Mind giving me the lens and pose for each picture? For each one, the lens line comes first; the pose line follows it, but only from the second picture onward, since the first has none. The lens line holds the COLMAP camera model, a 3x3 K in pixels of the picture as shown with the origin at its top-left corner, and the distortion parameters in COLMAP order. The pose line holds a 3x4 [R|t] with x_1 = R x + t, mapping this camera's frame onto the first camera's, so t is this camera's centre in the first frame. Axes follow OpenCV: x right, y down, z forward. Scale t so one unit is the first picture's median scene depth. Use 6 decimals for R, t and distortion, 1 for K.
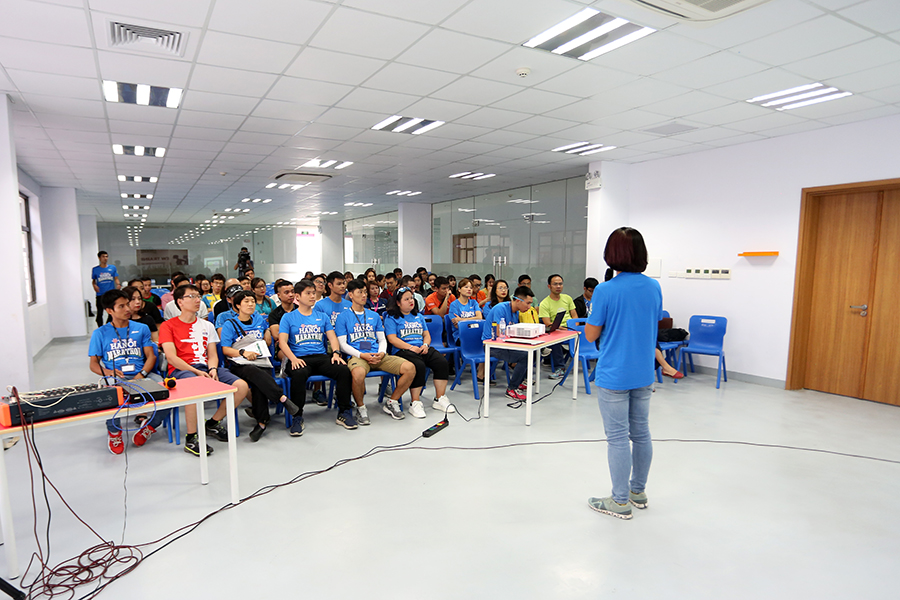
lens RADIAL K [[435.3, 0, 450.0], [0, 435.3, 300.0], [0, 0, 1]] dist [-0.070332, 0.029910]
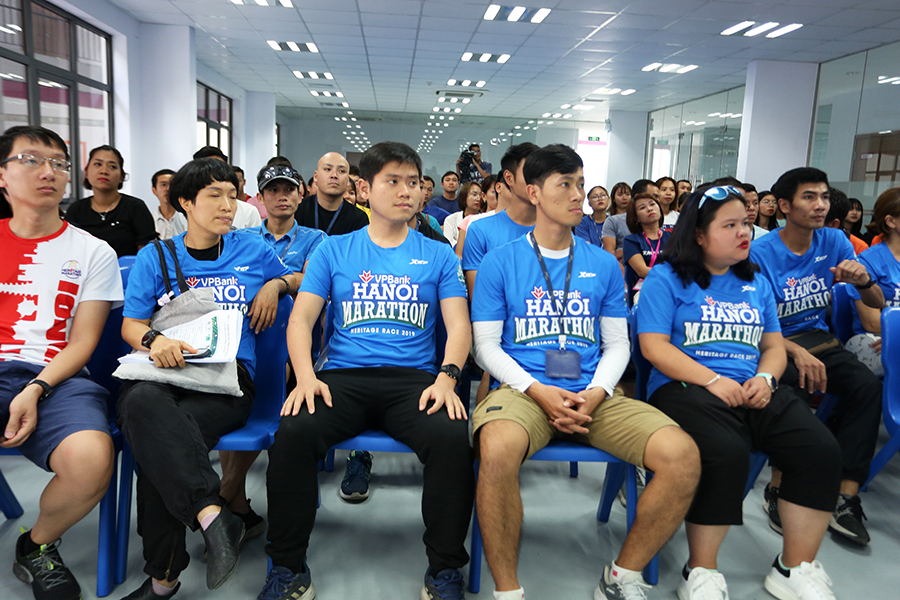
lens RADIAL K [[633.0, 0, 452.0], [0, 633.0, 316.4], [0, 0, 1]] dist [0.009407, 0.004191]
pose [[0.858917, 0.126534, -0.496237, -0.032649], [-0.068016, 0.988596, 0.134354, 0.017518], [0.507579, -0.081647, 0.857728, 0.553291]]
